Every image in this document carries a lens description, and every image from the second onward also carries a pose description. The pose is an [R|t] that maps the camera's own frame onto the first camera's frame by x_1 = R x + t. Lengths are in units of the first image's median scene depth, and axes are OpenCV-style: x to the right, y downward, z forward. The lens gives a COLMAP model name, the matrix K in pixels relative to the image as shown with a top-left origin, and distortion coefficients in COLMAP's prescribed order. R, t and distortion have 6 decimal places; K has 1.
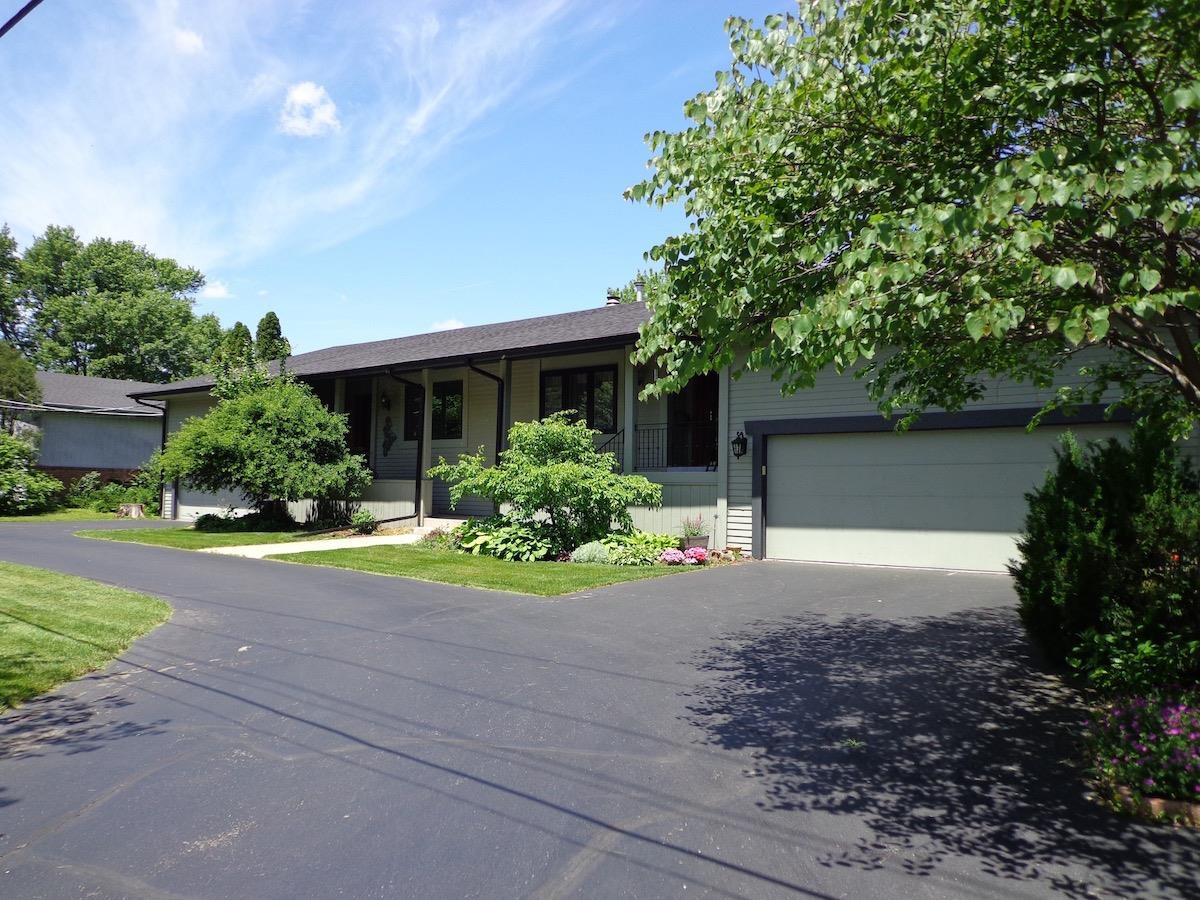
lens RADIAL K [[899.5, 0, 599.3], [0, 899.5, 454.0], [0, 0, 1]] dist [-0.002480, 0.012793]
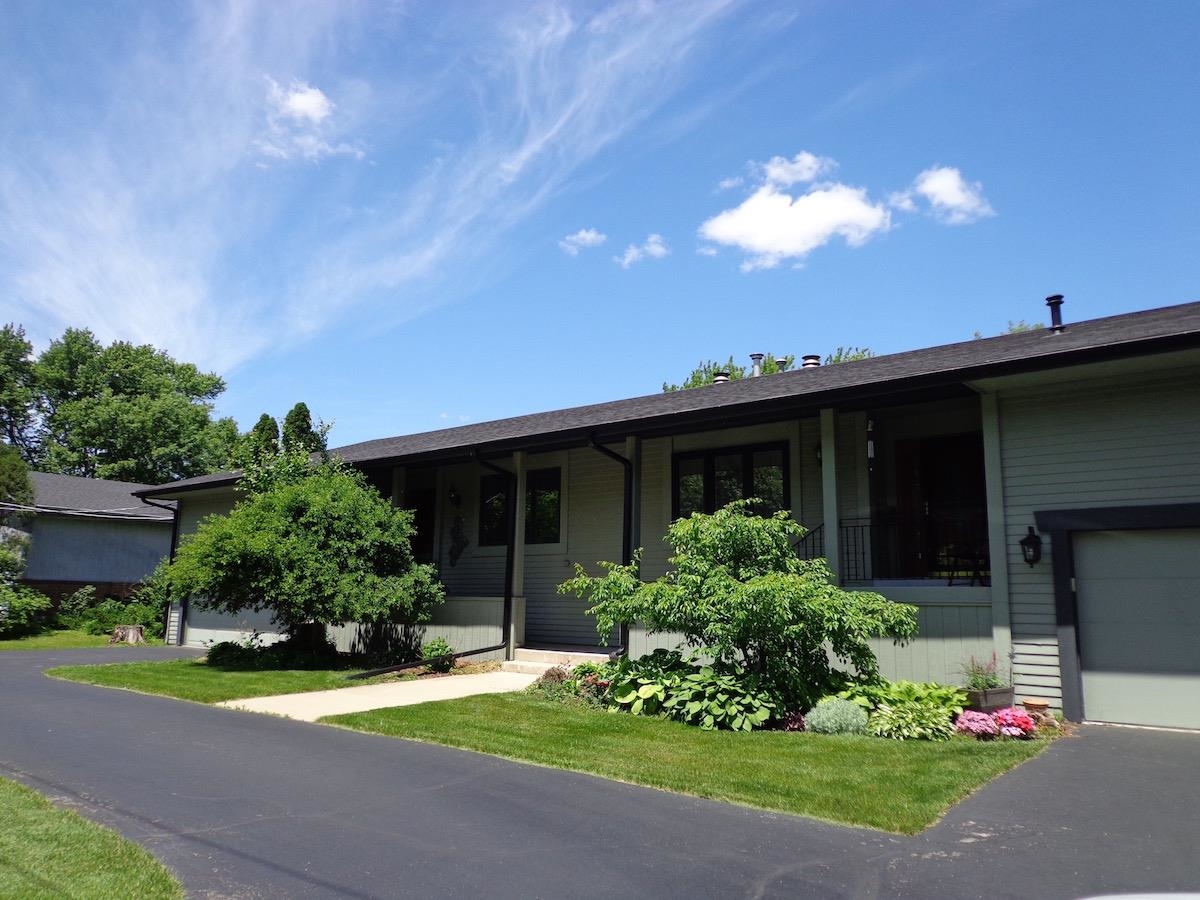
lens RADIAL K [[899.5, 0, 603.4], [0, 899.5, 446.7], [0, 0, 1]] dist [-0.002480, 0.012793]
pose [[0.999985, -0.001948, -0.005158, -0.116231], [0.001251, 0.991259, -0.131922, 0.003255], [0.005370, 0.131914, 0.991247, 0.234792]]
